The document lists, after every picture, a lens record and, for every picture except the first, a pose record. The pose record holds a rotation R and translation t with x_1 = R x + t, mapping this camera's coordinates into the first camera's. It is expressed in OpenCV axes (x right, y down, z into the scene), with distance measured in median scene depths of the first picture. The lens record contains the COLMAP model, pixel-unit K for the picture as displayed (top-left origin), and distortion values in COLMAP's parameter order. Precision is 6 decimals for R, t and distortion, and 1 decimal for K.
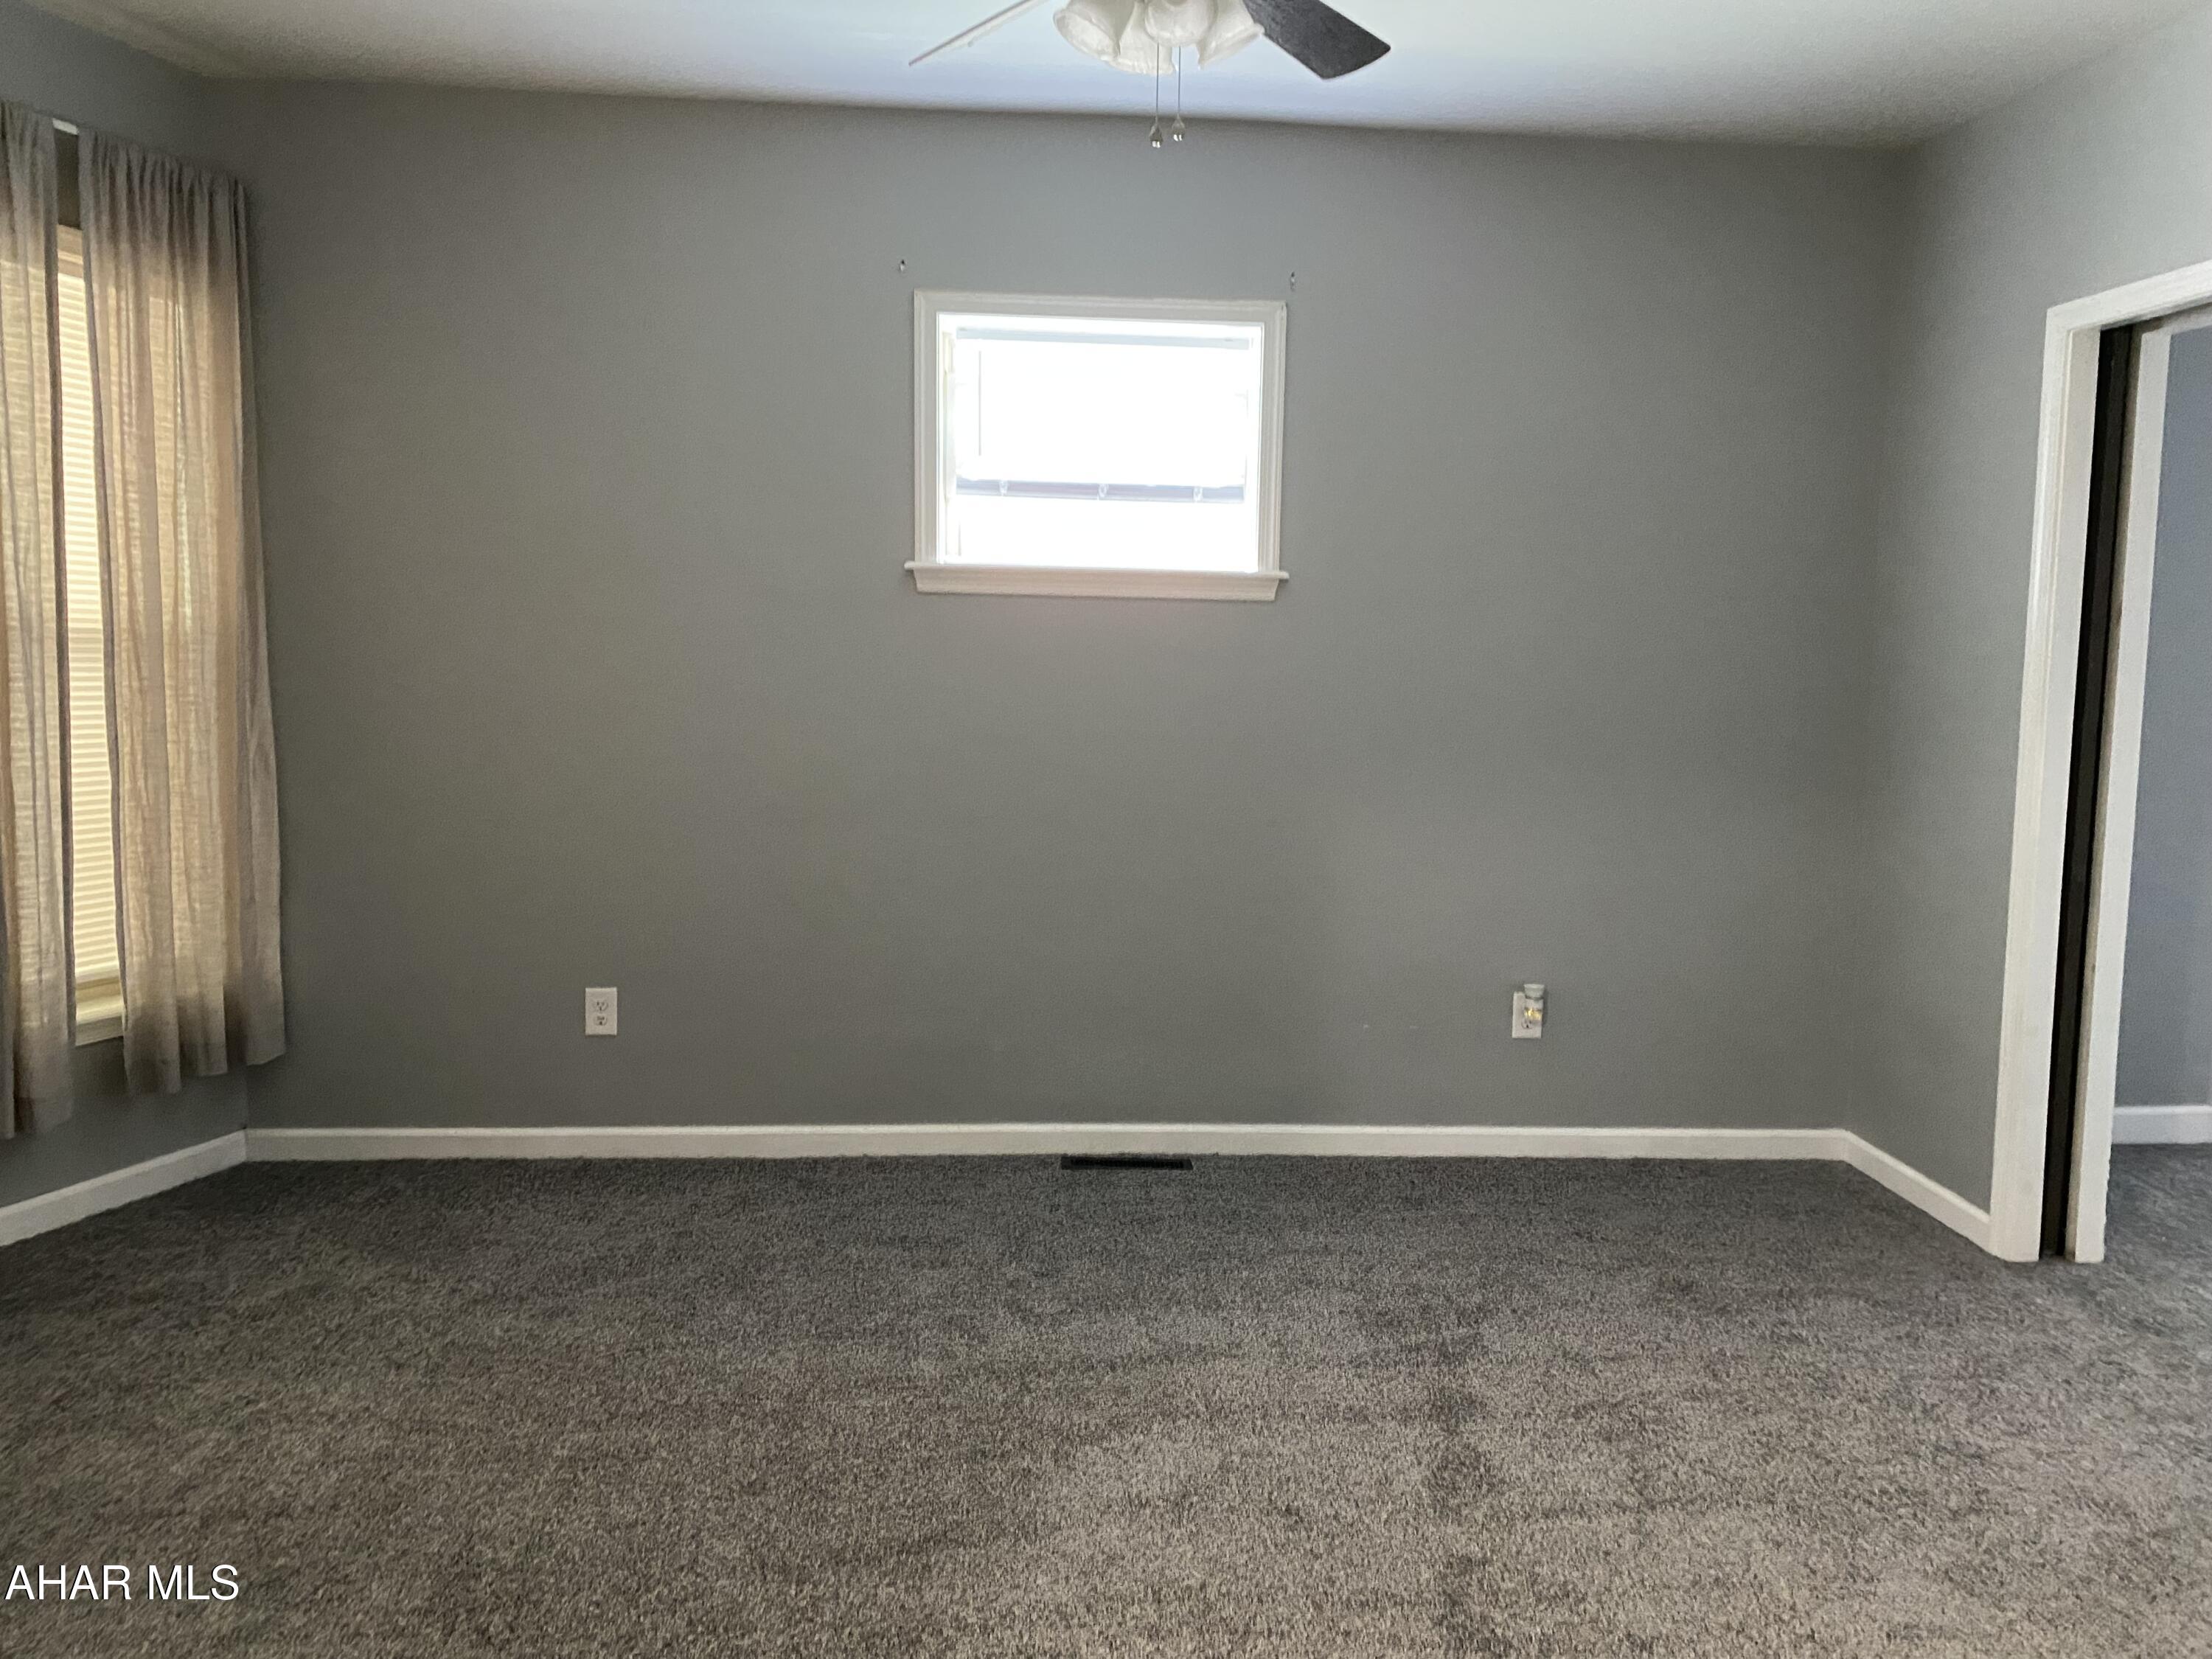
lens RADIAL K [[1687.1, 0, 1162.1], [0, 1687.1, 810.2], [0, 0, 1]] dist [0.050398, -0.054123]
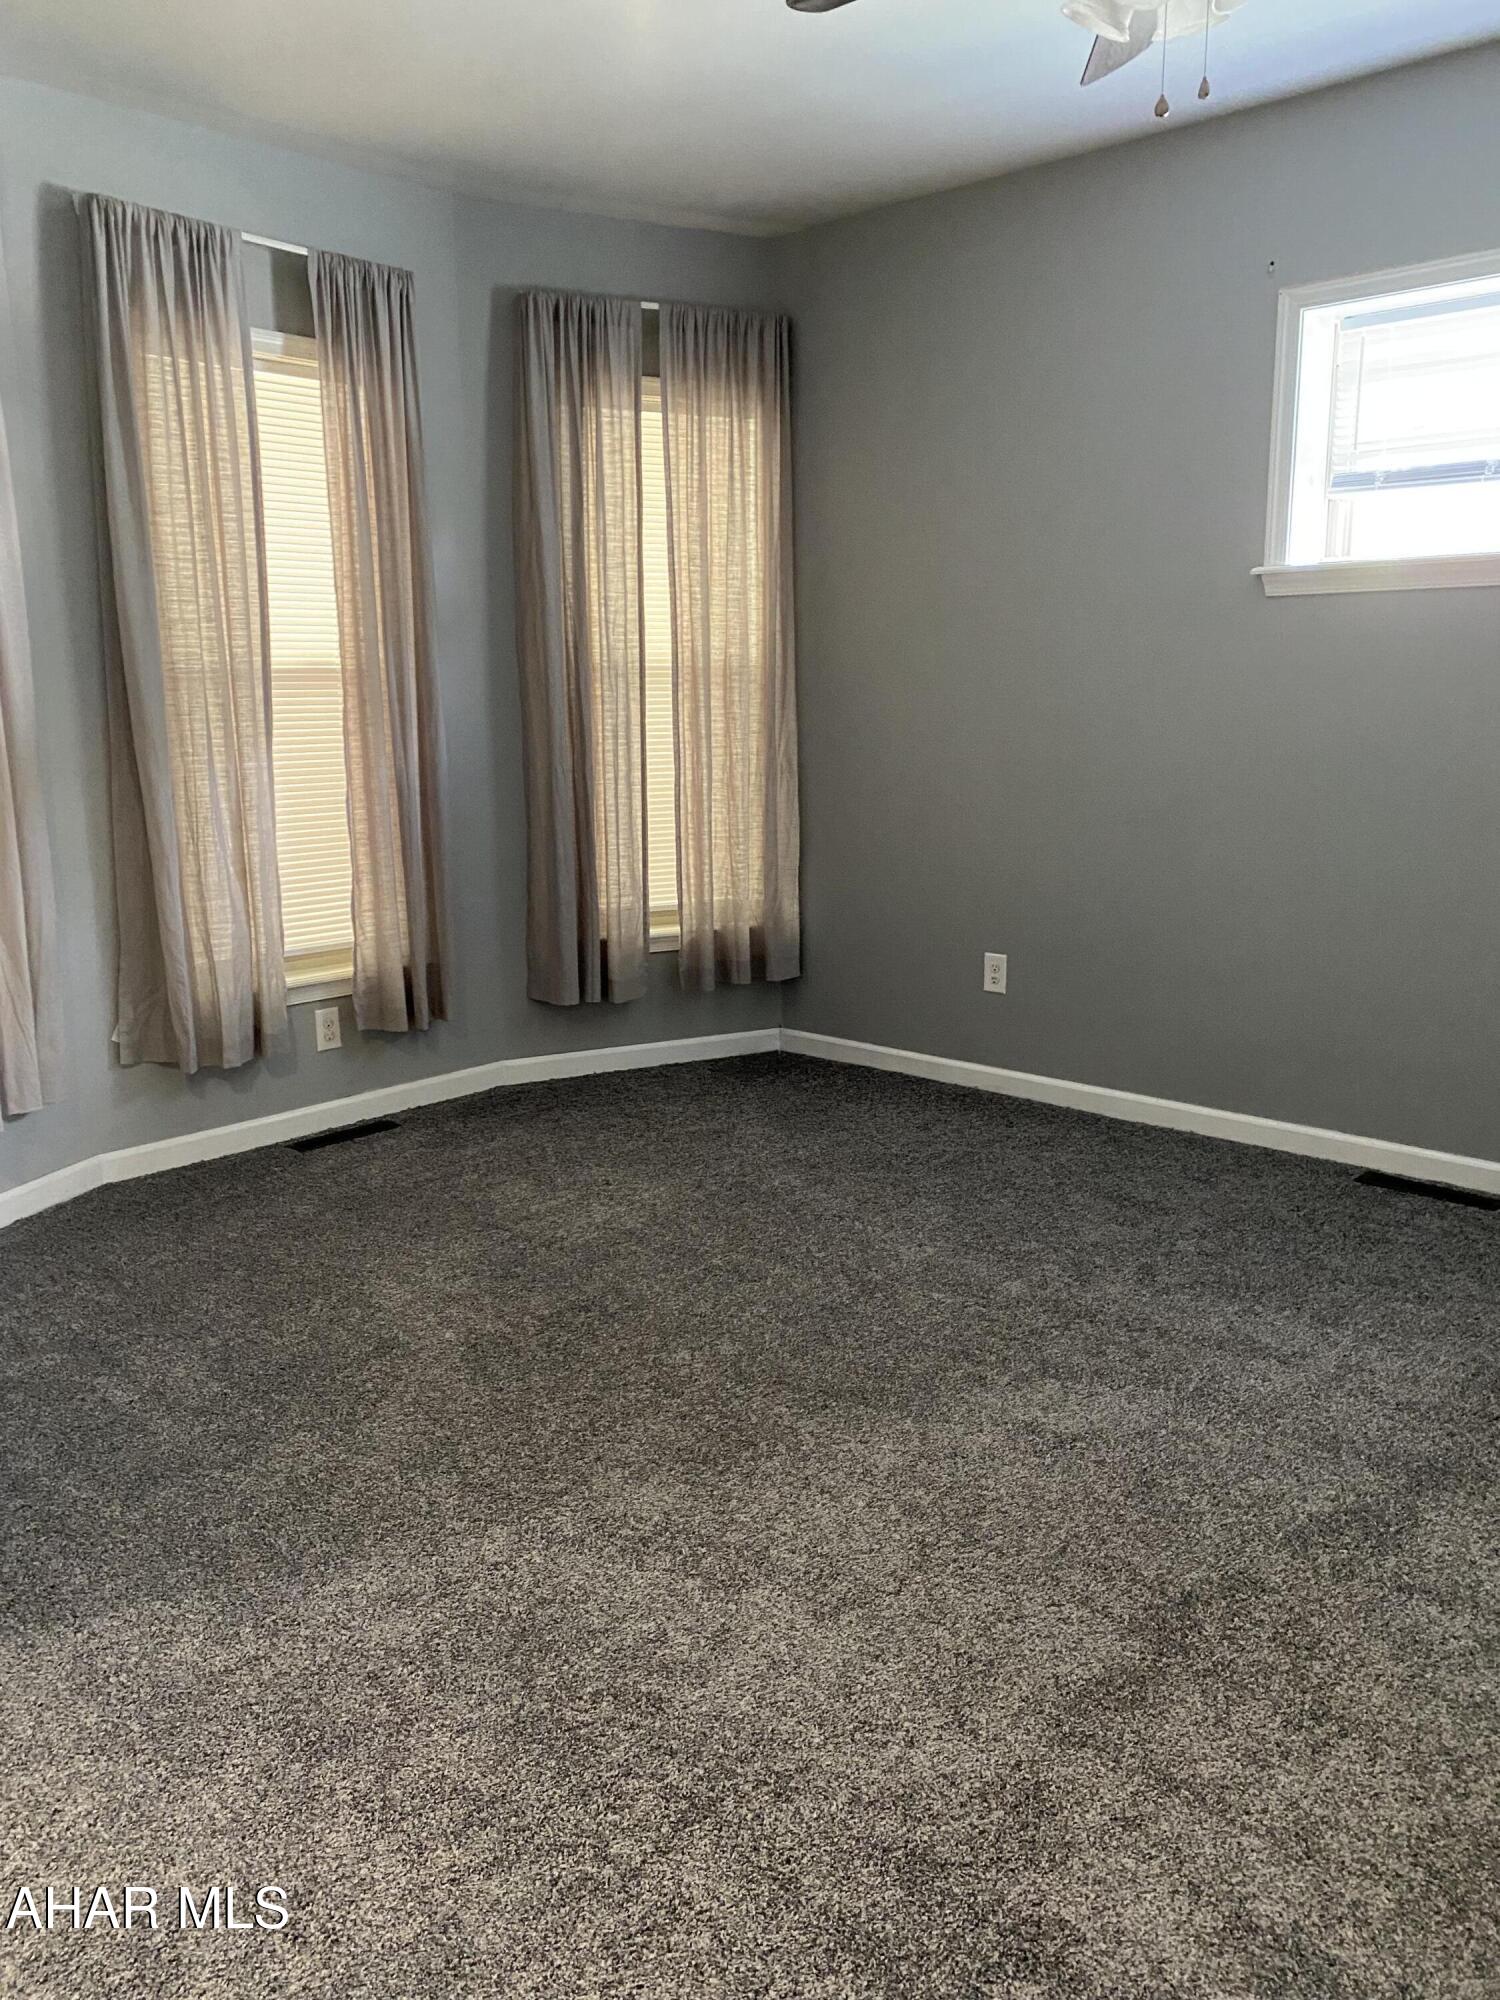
lens RADIAL K [[1525.4, 0, 759.4], [0, 1525.4, 1015.5], [0, 0, 1]] dist [0.050398, -0.054123]
pose [[0.680198, 0.127256, -0.721898, 0.409694], [-0.043924, 0.990122, 0.133152, 0.012297], [0.731711, -0.058861, 0.679069, 0.155927]]
